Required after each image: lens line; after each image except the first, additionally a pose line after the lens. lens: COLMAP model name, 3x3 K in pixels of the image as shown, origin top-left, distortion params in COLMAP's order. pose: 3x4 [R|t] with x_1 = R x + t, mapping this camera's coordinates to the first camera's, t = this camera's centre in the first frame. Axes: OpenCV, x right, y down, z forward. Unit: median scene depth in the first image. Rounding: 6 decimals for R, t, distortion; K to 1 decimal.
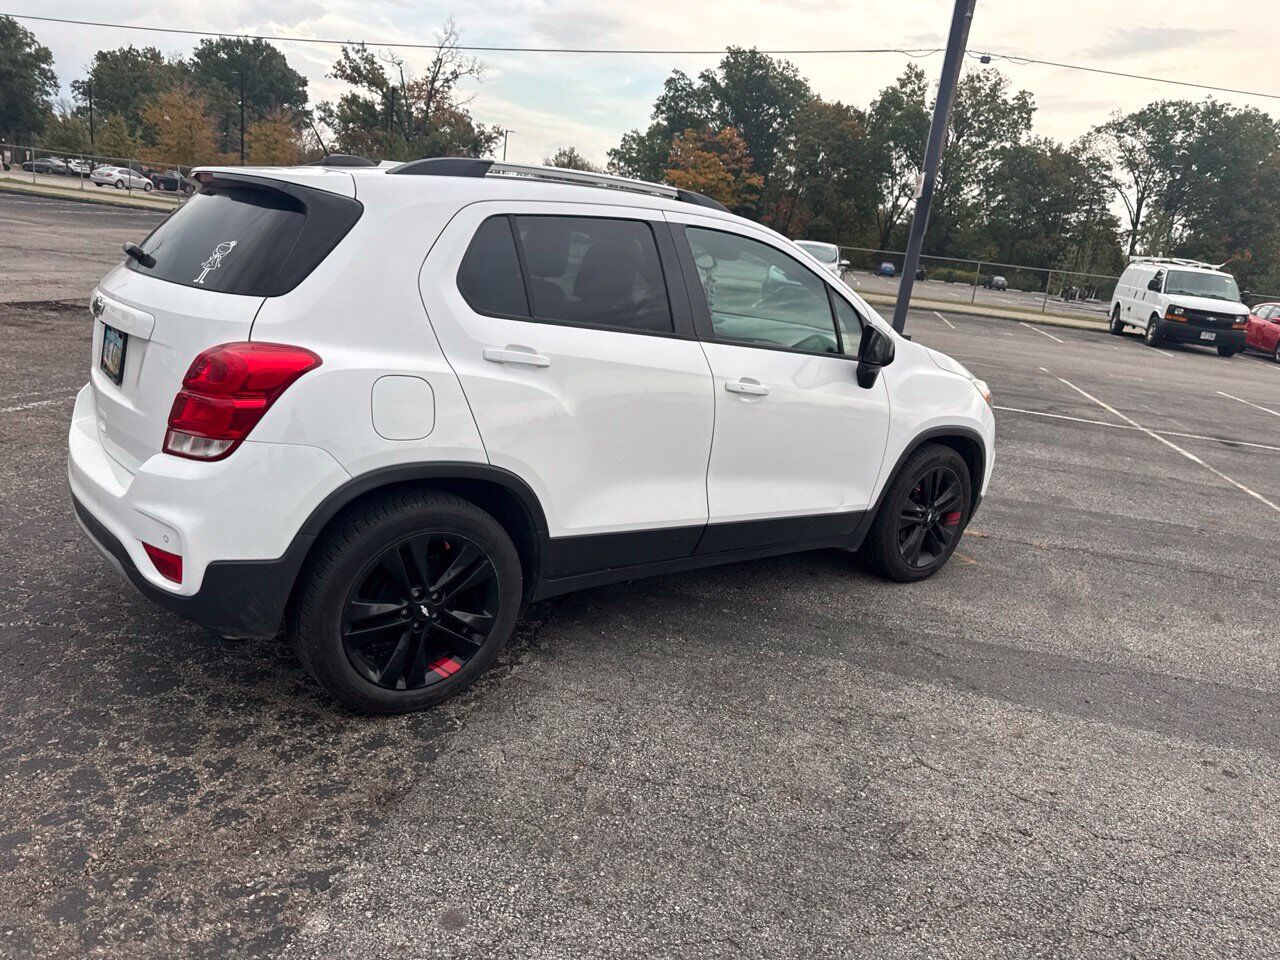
lens RADIAL K [[896.0, 0, 651.0], [0, 896.0, 479.9], [0, 0, 1]] dist [0.024255, -0.027351]
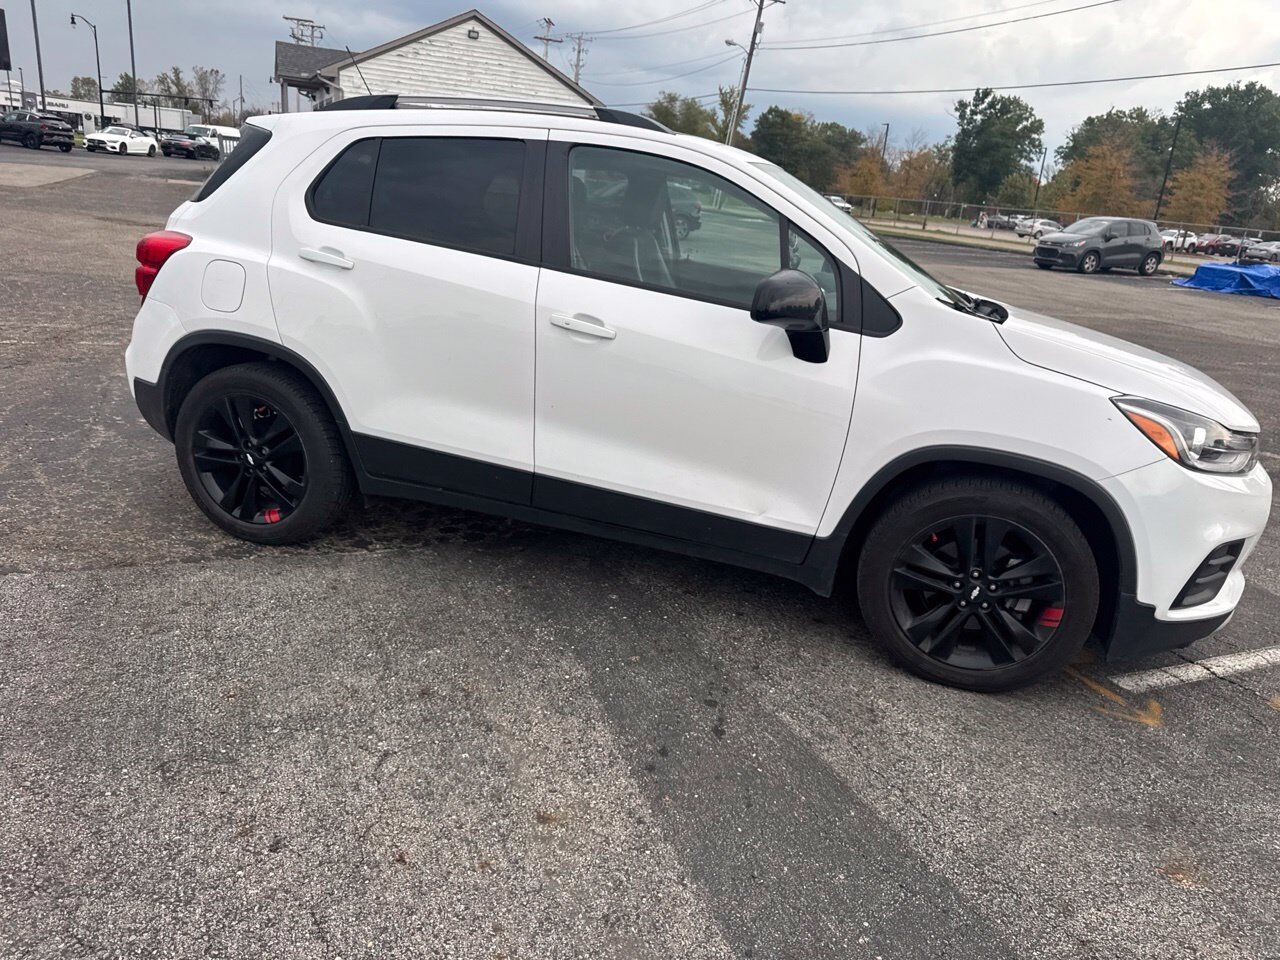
lens RADIAL K [[893.0, 0, 648.0], [0, 893.0, 479.9], [0, 0, 1]] dist [0.025757, -0.030826]
pose [[0.591088, 0.194867, -0.782714, 0.122806], [-0.236725, 0.969557, 0.062614, -0.003965], [0.771087, 0.148278, 0.619224, 0.077371]]
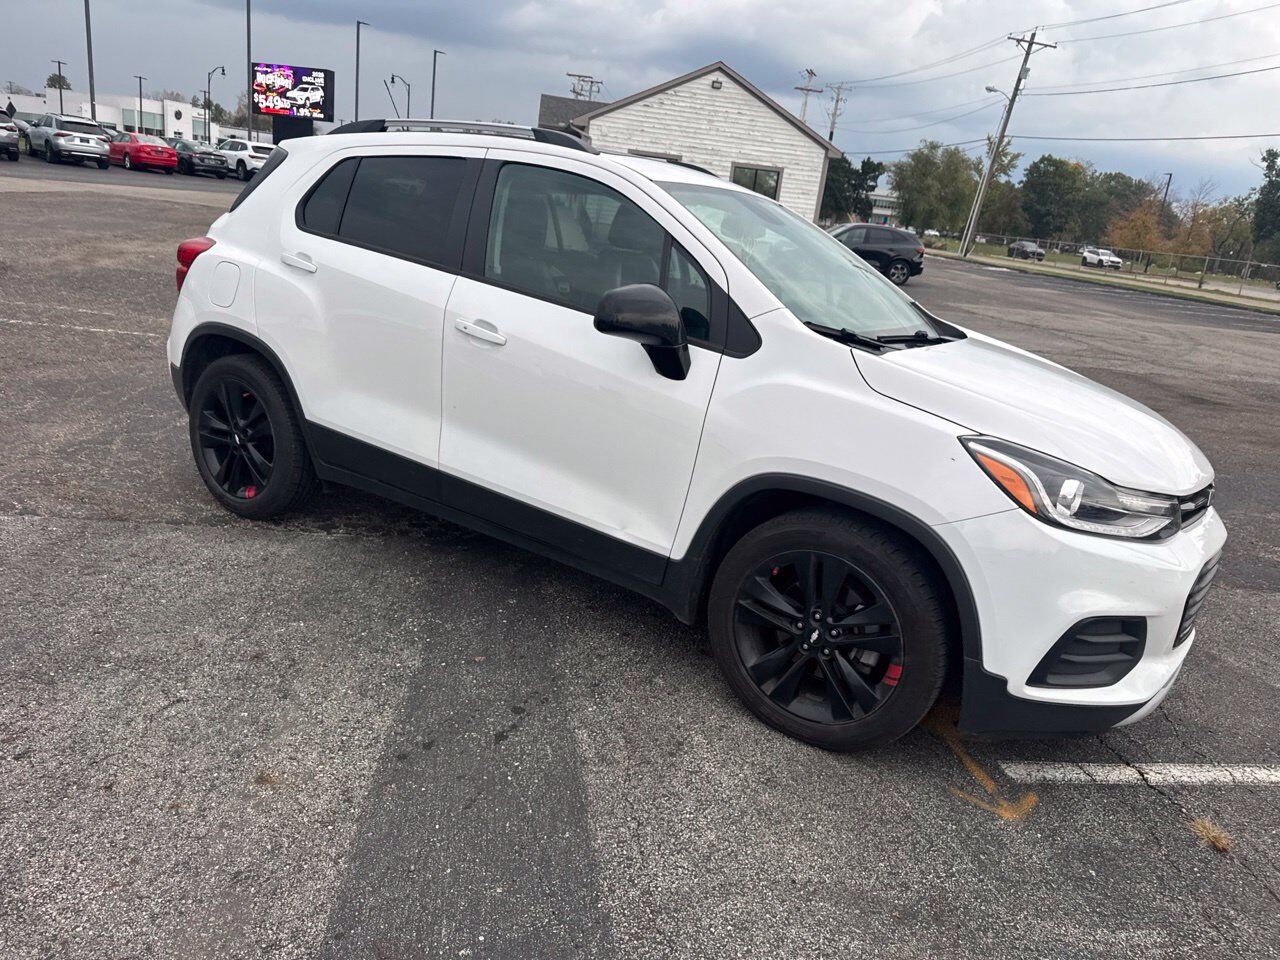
lens RADIAL K [[893.0, 0, 648.0], [0, 893.0, 479.9], [0, 0, 1]] dist [0.025757, -0.030826]
pose [[0.357275, 0.202724, -0.911733, 0.146688], [-0.314376, 0.945304, 0.086997, -0.013495], [0.879501, 0.255545, 0.401465, 0.119411]]
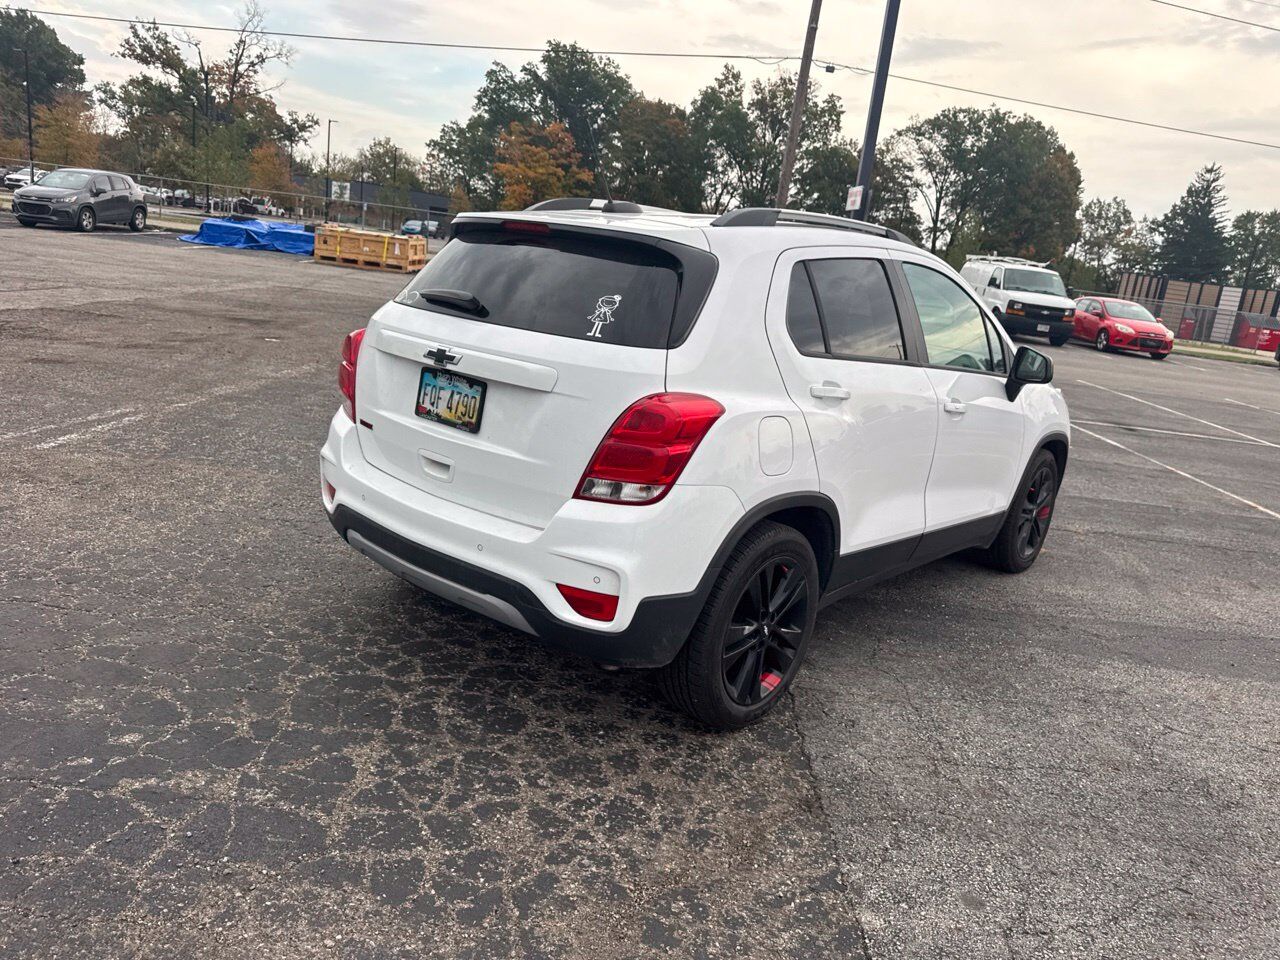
lens RADIAL K [[893.0, 0, 648.0], [0, 893.0, 479.9], [0, 0, 1]] dist [0.025757, -0.030826]
pose [[0.982955, -0.046256, 0.177934, -0.067420], [0.045031, 0.998926, 0.010921, -0.006306], [-0.178248, -0.002722, 0.983982, -0.003602]]
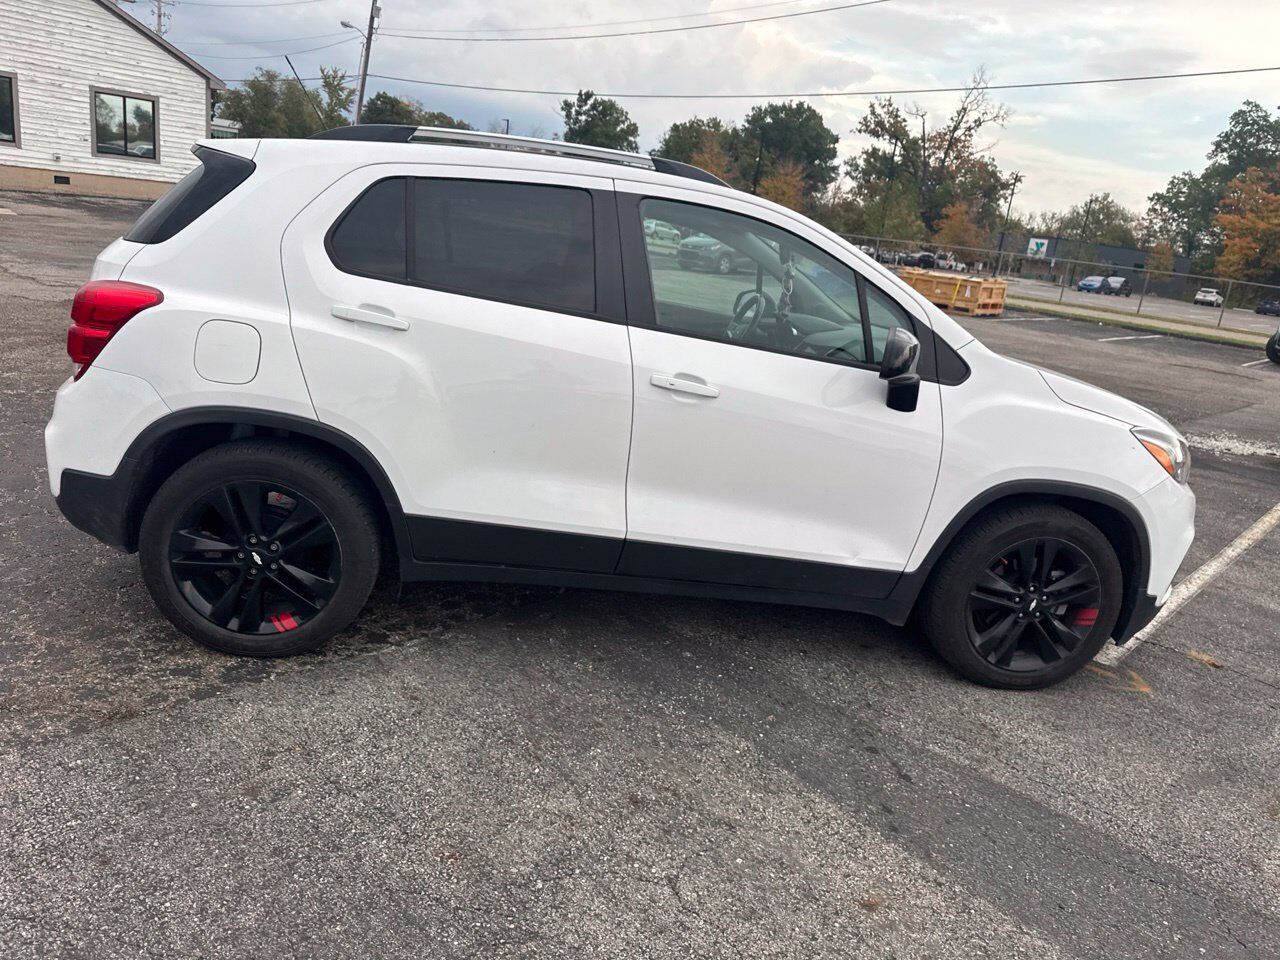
lens RADIAL K [[897.0, 0, 643.3], [0, 897.0, 475.3], [0, 0, 1]] dist [0.016607, -0.020694]
pose [[0.857870, 0.132650, -0.496451, 0.072470], [-0.159632, 0.987102, -0.012095, -0.000555], [0.488443, 0.089626, 0.867981, 0.037431]]
